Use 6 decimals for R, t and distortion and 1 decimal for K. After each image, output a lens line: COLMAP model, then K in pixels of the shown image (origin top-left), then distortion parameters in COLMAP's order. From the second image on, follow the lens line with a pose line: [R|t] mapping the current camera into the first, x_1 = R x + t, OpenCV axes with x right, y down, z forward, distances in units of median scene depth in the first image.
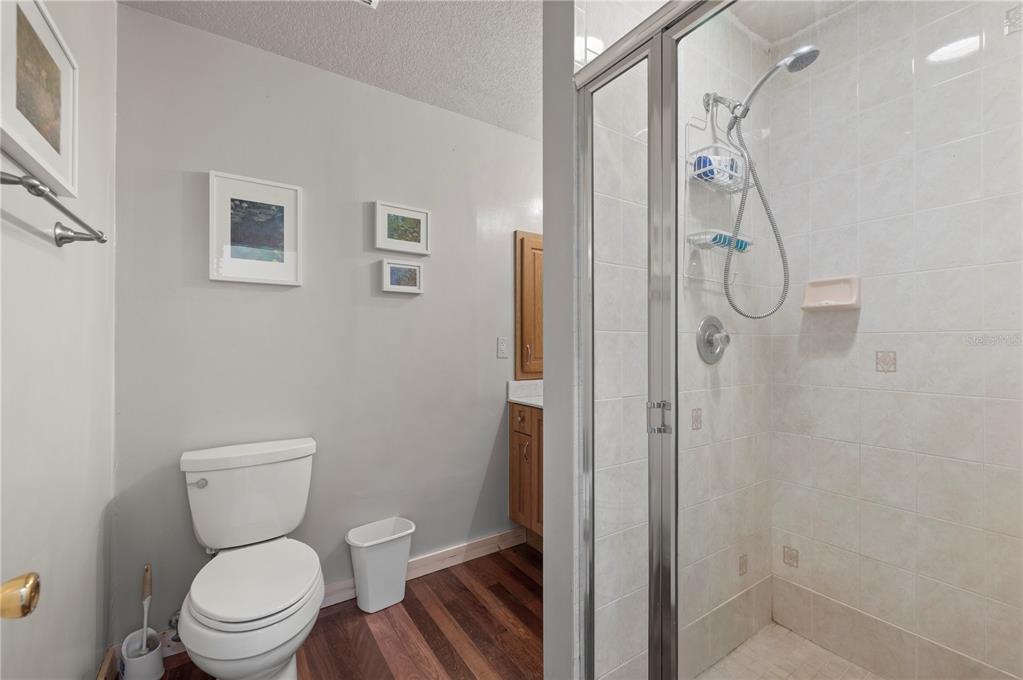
lens RADIAL K [[413.3, 0, 509.3], [0, 413.3, 342.6], [0, 0, 1]] dist [-0.000514, 0.000036]
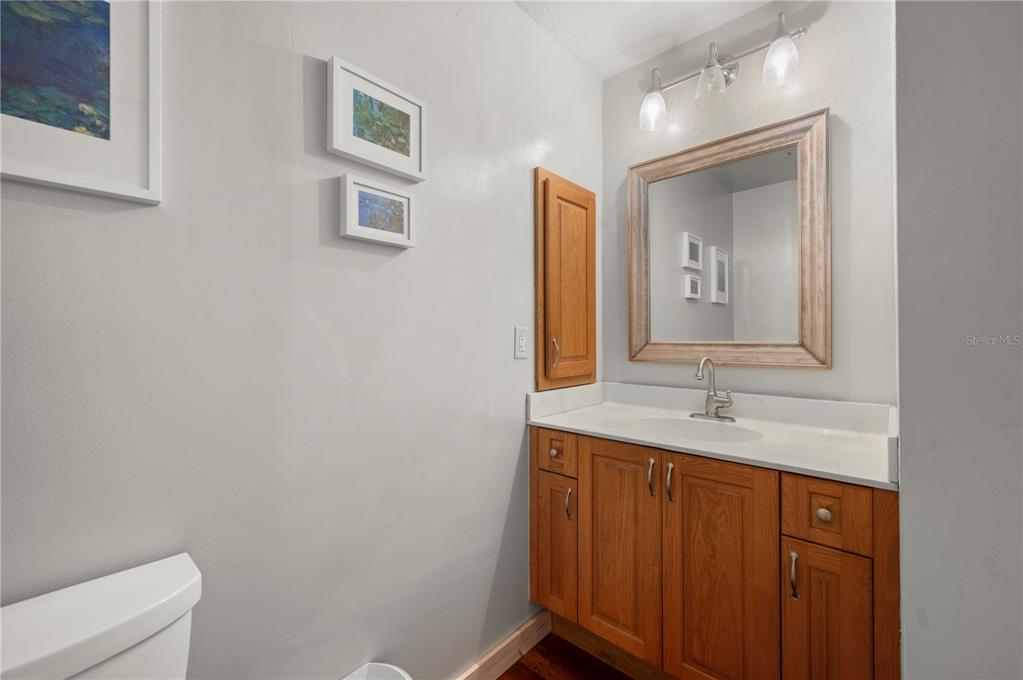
lens RADIAL K [[413.3, 0, 513.0], [0, 413.3, 334.4], [0, 0, 1]] dist [-0.000514, 0.000036]
pose [[0.970713, -0.004403, 0.240201, -0.214287], [0.006353, 0.999953, -0.007347, 0.004100], [-0.240157, 0.008658, 0.970695, 0.424095]]
